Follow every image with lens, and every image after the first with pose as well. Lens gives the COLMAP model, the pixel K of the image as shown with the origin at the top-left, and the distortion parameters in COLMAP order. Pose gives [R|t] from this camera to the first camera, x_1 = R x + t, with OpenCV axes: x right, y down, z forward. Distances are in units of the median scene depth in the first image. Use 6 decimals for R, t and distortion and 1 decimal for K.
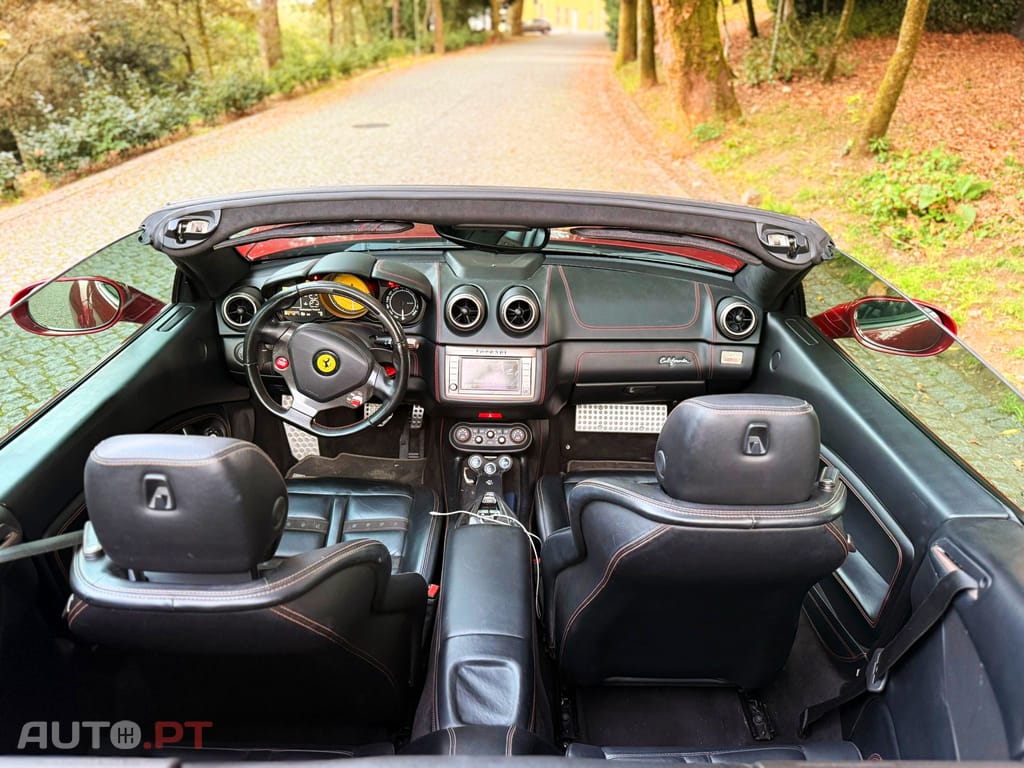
lens RADIAL K [[734.8, 0, 514.0], [0, 734.8, 404.7], [0, 0, 1]] dist [-0.041374, 0.025920]
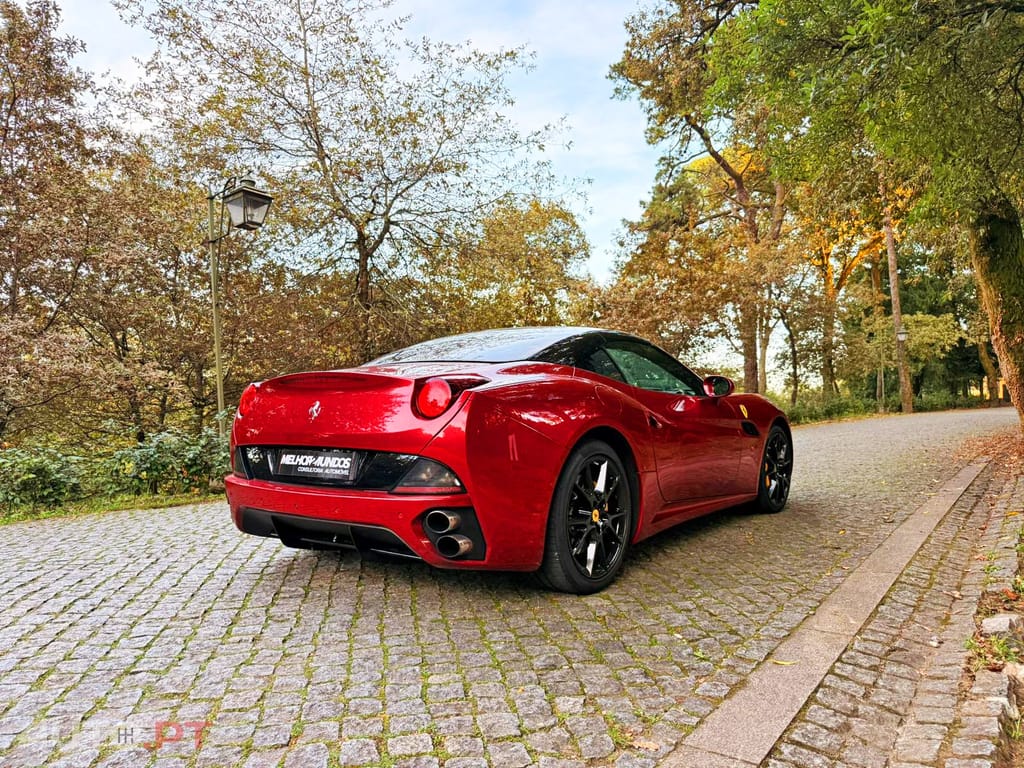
lens RADIAL K [[721.6, 0, 509.6], [0, 721.6, 386.8], [0, 0, 1]] dist [0.012604, -0.016926]
pose [[0.793812, -0.047507, -0.606305, 0.185610], [-0.255010, 0.879067, -0.402755, 0.139076], [0.552116, 0.474326, 0.685699, -0.145821]]
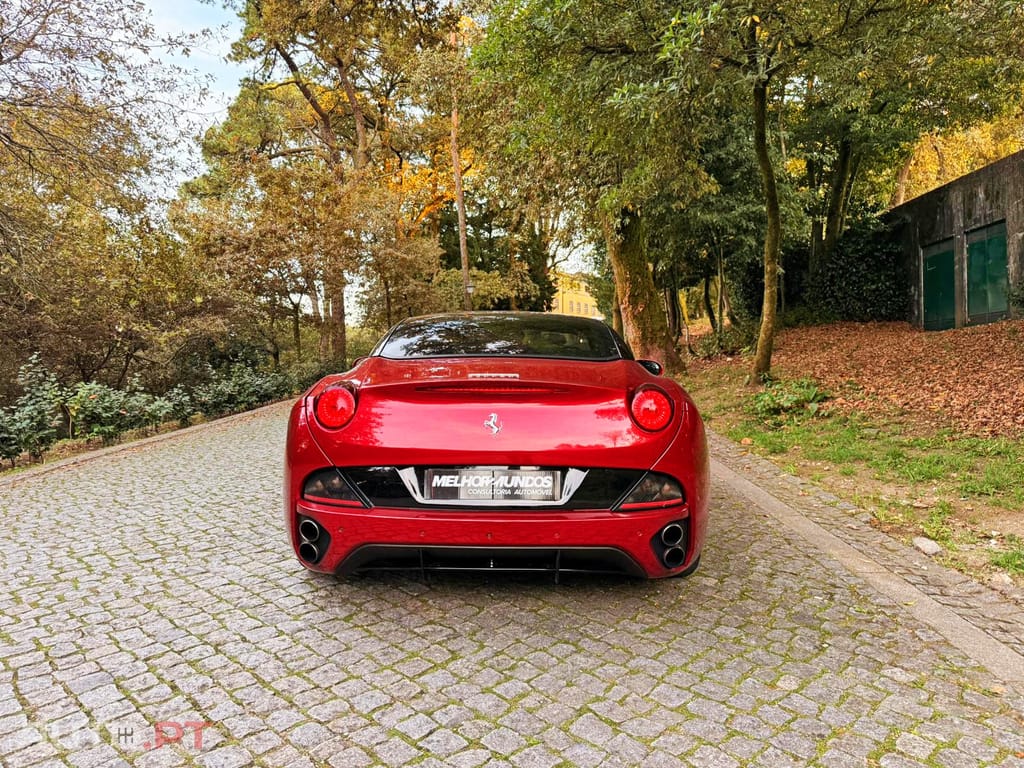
lens RADIAL K [[721.6, 0, 509.6], [0, 721.6, 386.8], [0, 0, 1]] dist [0.012604, -0.016926]
pose [[0.999139, -0.018578, -0.037103, 0.011103], [0.001981, 0.914513, -0.404551, 0.140076], [0.041447, 0.404129, 0.913763, -0.203749]]
